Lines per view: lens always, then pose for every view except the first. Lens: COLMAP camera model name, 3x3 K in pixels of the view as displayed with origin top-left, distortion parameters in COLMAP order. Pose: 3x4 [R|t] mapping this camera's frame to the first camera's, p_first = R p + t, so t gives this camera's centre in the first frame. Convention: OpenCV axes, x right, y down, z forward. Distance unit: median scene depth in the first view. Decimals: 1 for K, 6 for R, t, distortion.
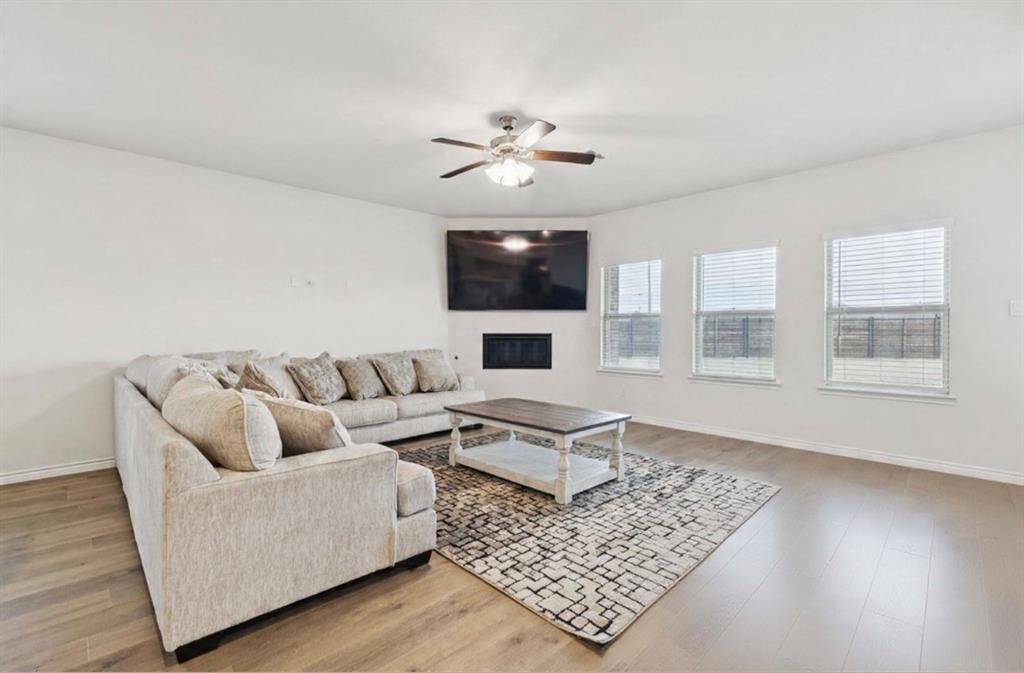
lens RADIAL K [[469.7, 0, 512.0], [0, 469.7, 336.5], [0, 0, 1]] dist [0.016290, -0.000175]
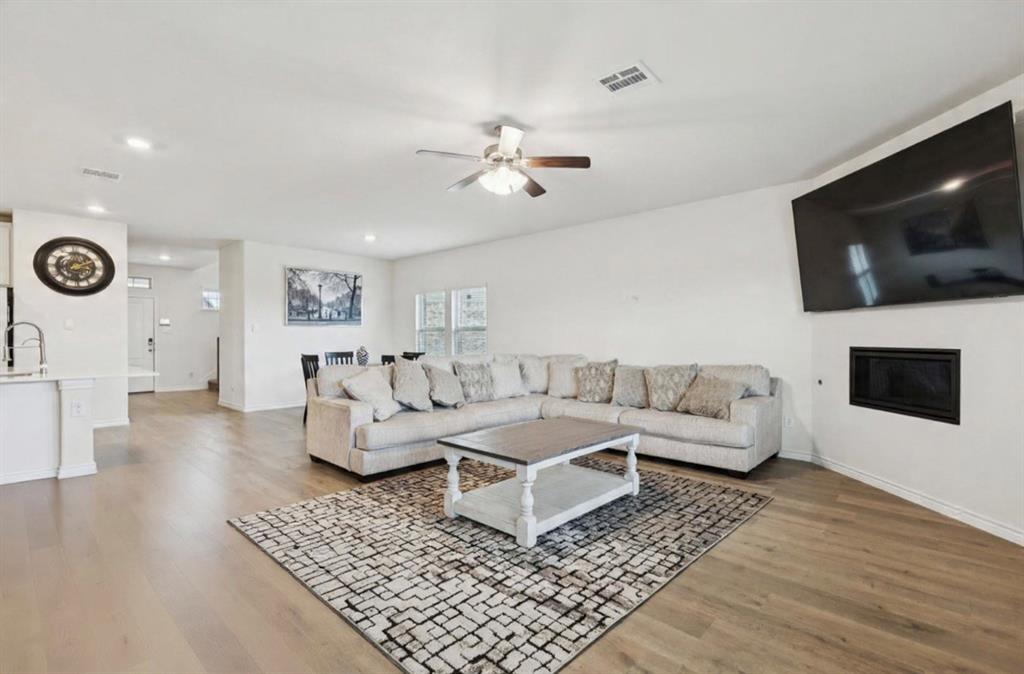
lens RADIAL K [[469.7, 0, 512.0], [0, 469.7, 337.0], [0, 0, 1]] dist [0.016290, -0.000175]
pose [[0.046931, 0.000478, -0.998898, 1.103534], [-0.017922, 0.999839, -0.000364, -0.022444], [0.998737, 0.017919, 0.046932, 1.077127]]
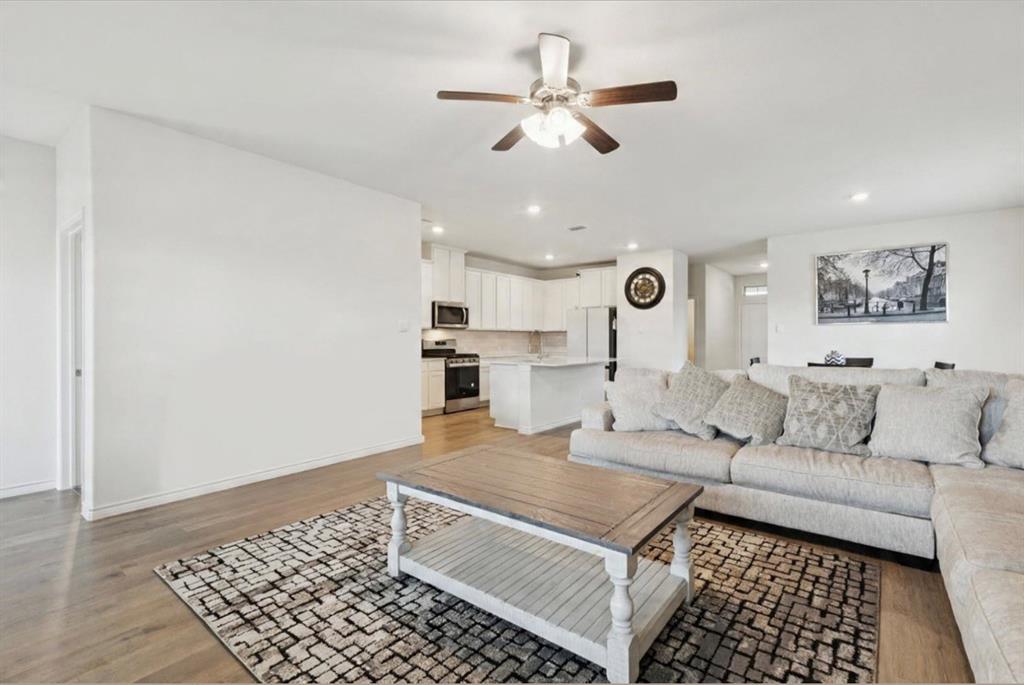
lens RADIAL K [[463.0, 0, 514.7], [0, 463.0, 340.8], [0, 0, 1]] dist [0.002818, 0.000643]
pose [[-0.989789, 0.003484, -0.142499, 0.177914], [0.000660, 0.999803, 0.019861, -0.032291], [0.142540, 0.019565, -0.989596, 1.898809]]
